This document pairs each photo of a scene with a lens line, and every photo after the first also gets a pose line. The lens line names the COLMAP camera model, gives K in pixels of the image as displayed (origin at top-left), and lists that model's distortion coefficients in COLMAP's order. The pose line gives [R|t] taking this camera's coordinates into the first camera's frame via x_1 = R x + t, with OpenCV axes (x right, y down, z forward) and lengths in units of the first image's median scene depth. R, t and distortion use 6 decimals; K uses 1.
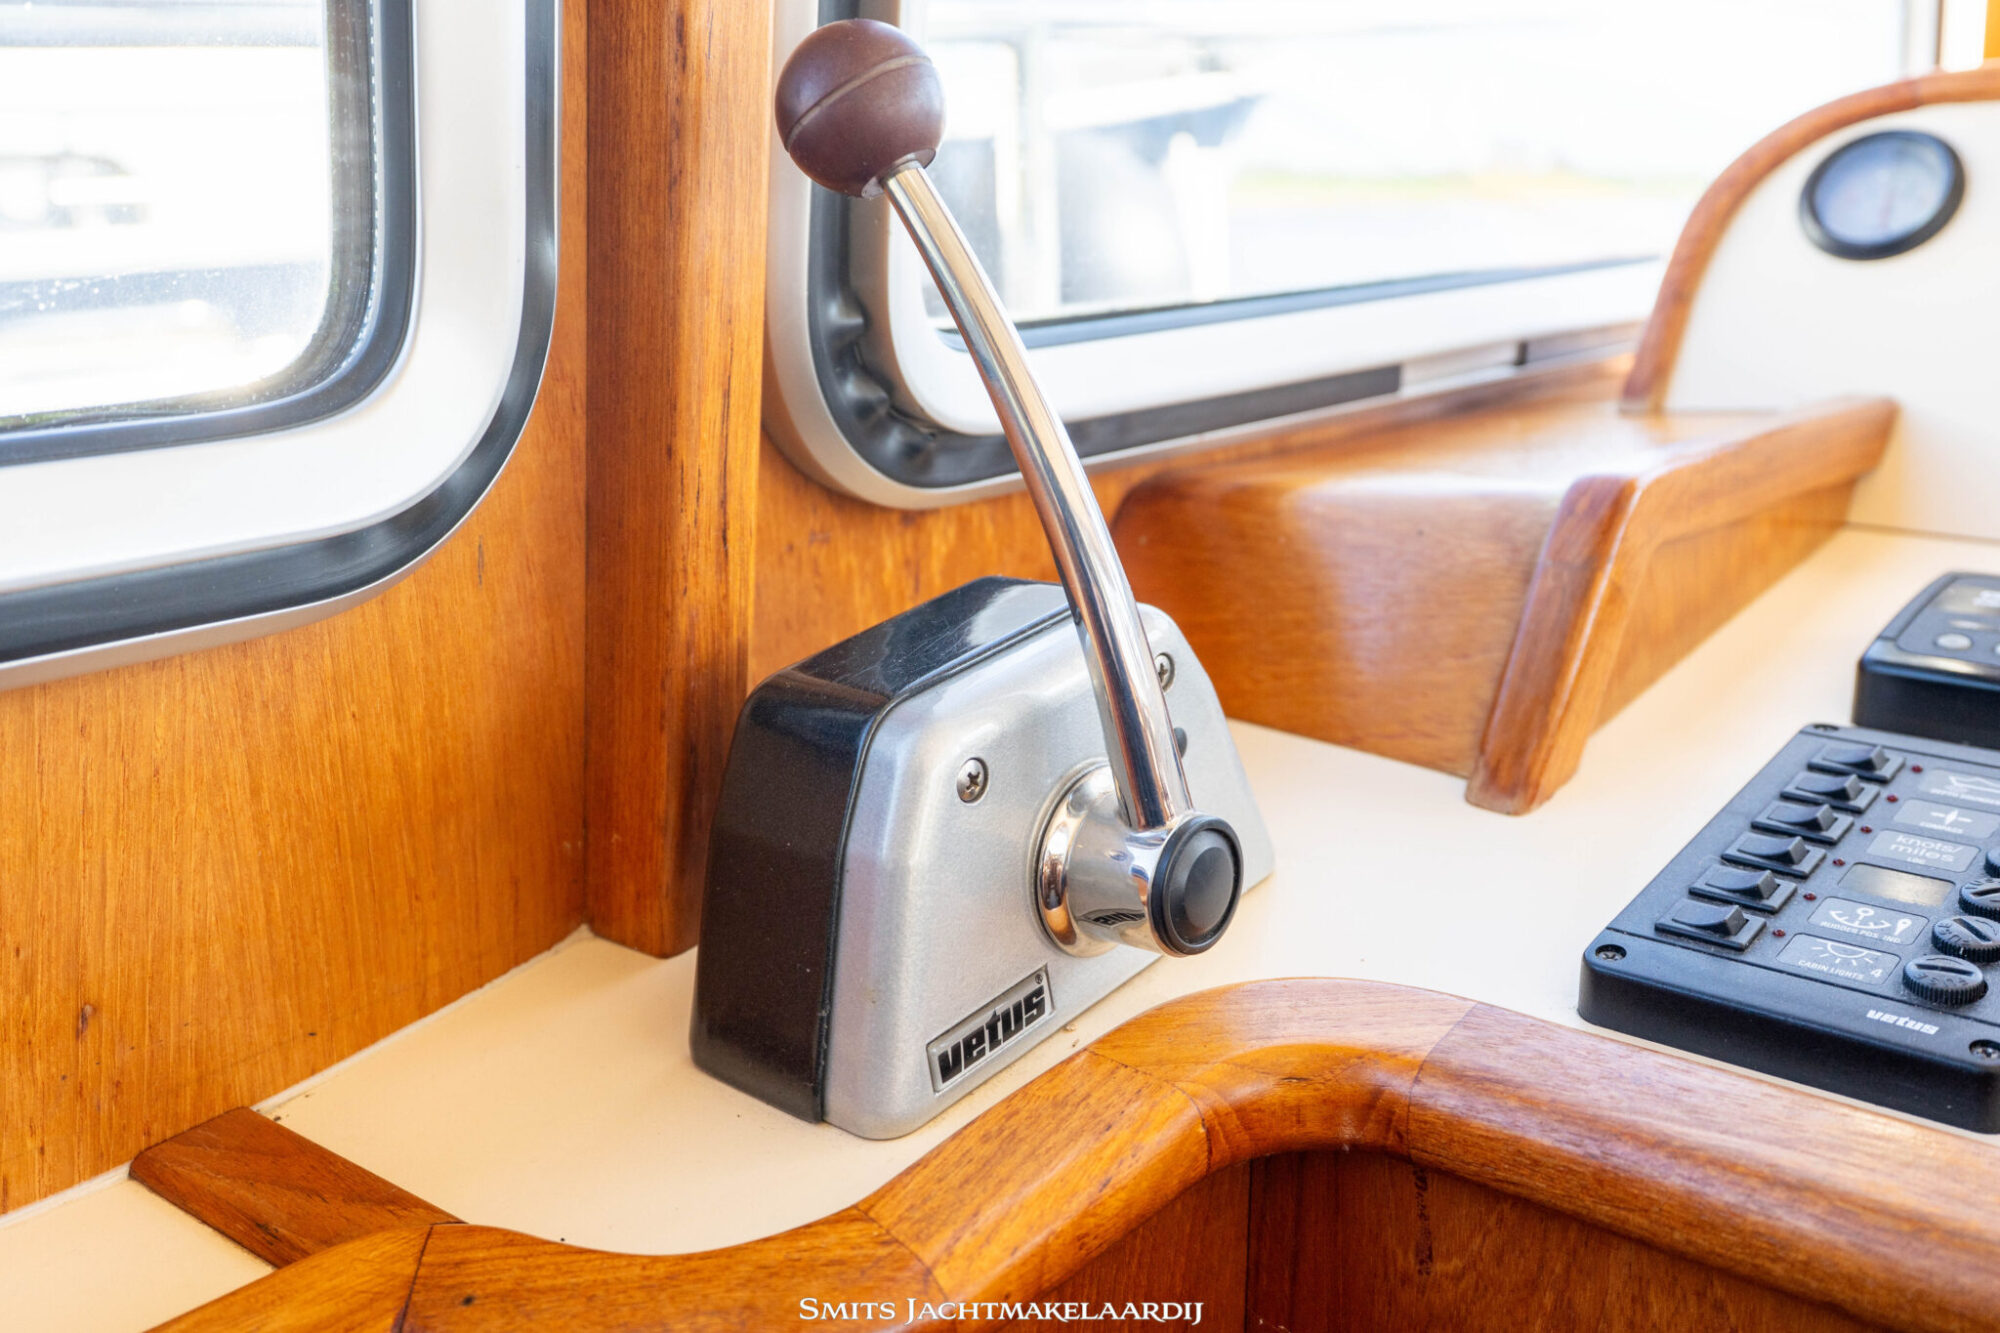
lens RADIAL K [[2003.3, 0, 1000.0], [0, 2003.3, 666.5], [0, 0, 1]] dist [0.004240, -0.002221]
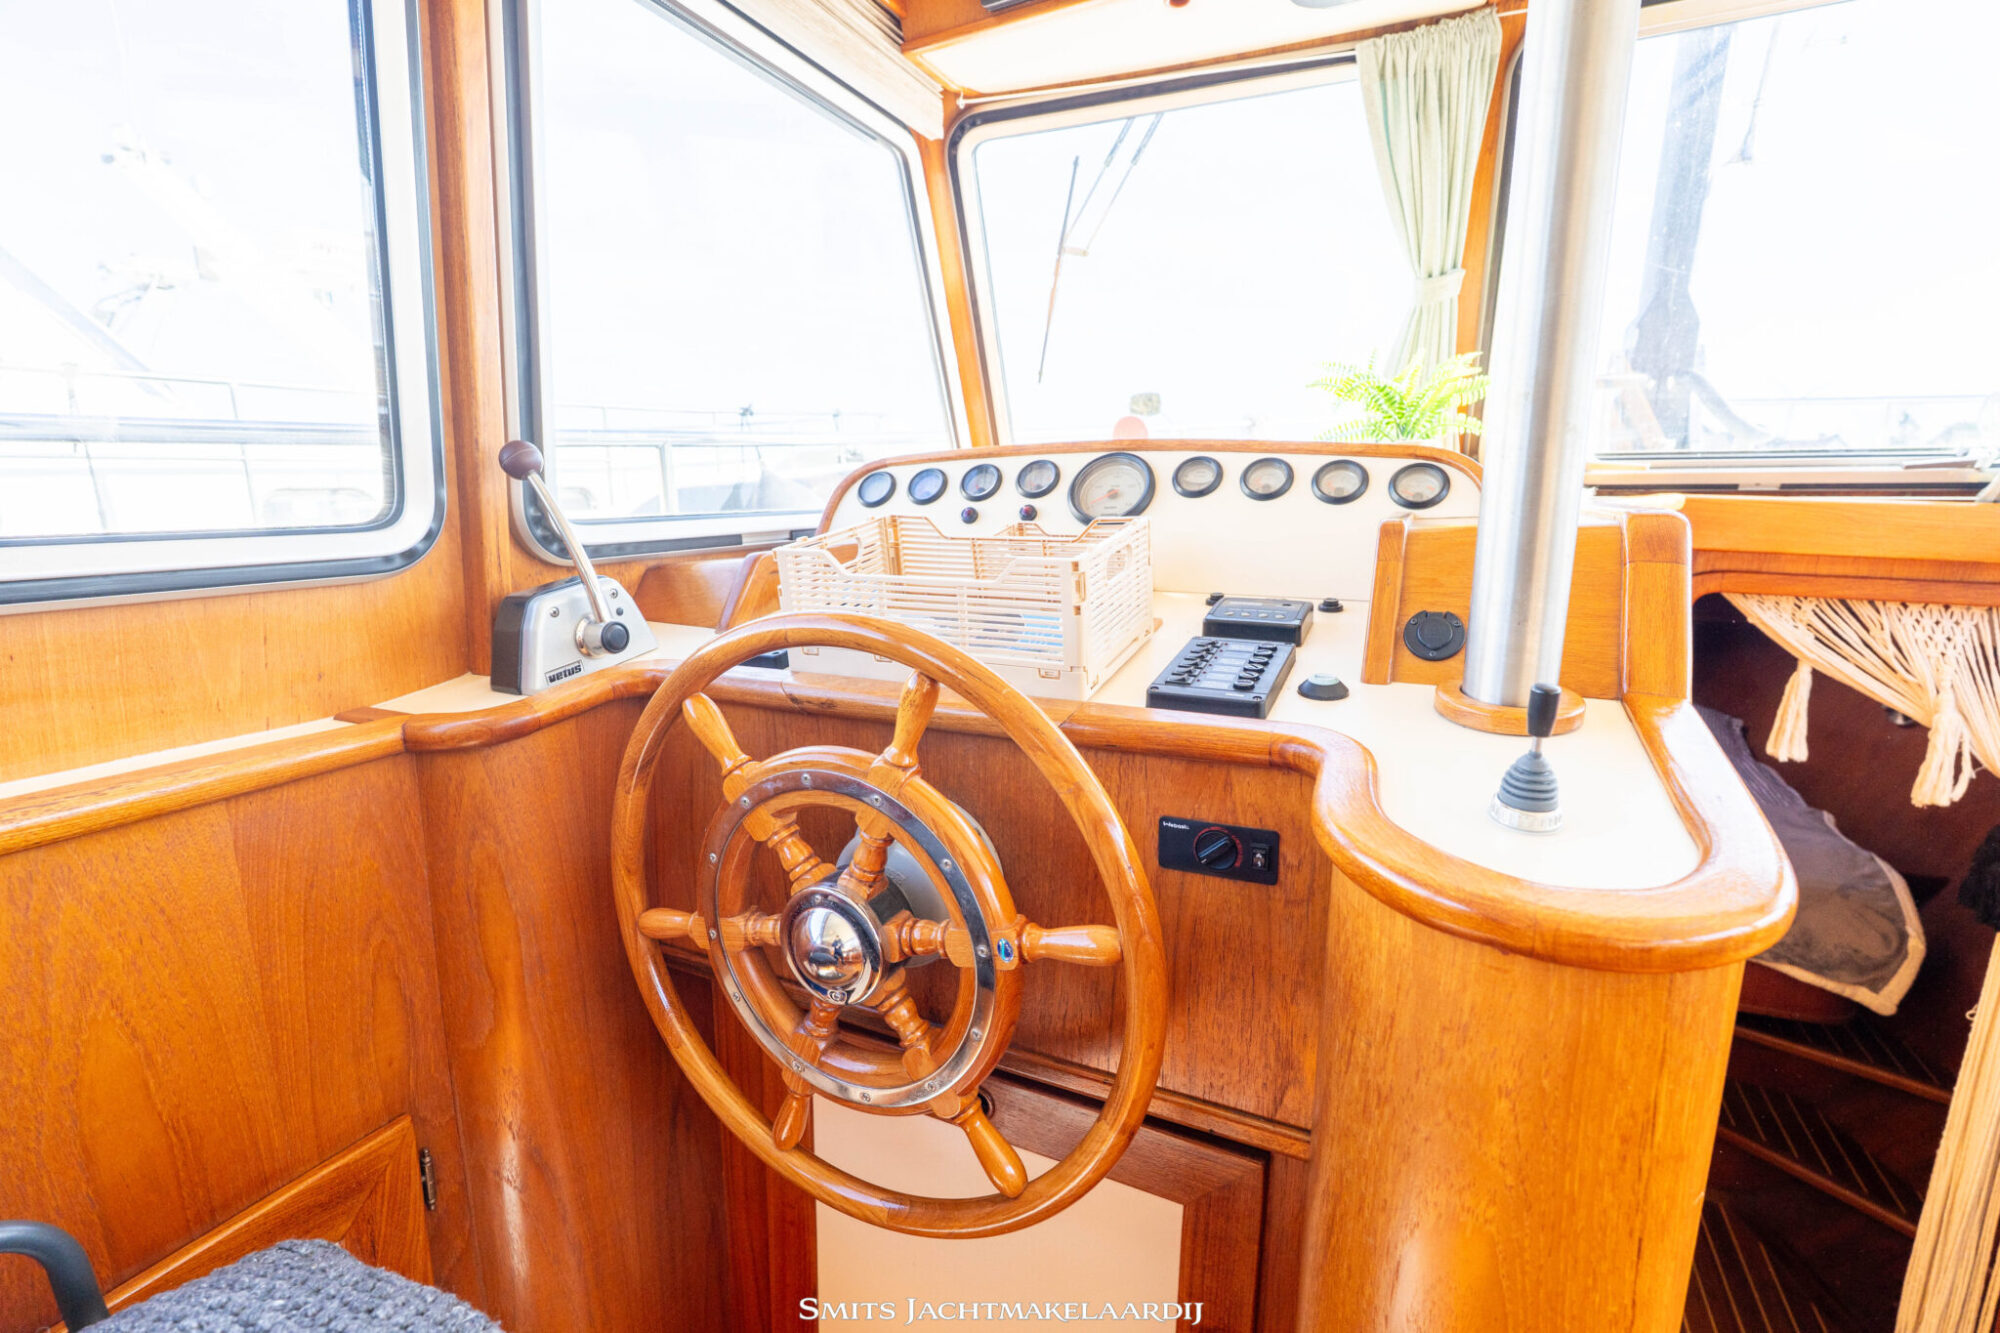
lens RADIAL K [[894.5, 0, 1000.0], [0, 894.5, 666.5], [0, 0, 1]] dist [0.002652, 0.000463]
pose [[0.973043, -0.048195, 0.225533, 0.446454], [0.062540, 0.996419, -0.056898, 0.318180], [-0.221983, 0.069469, 0.972573, -1.008356]]
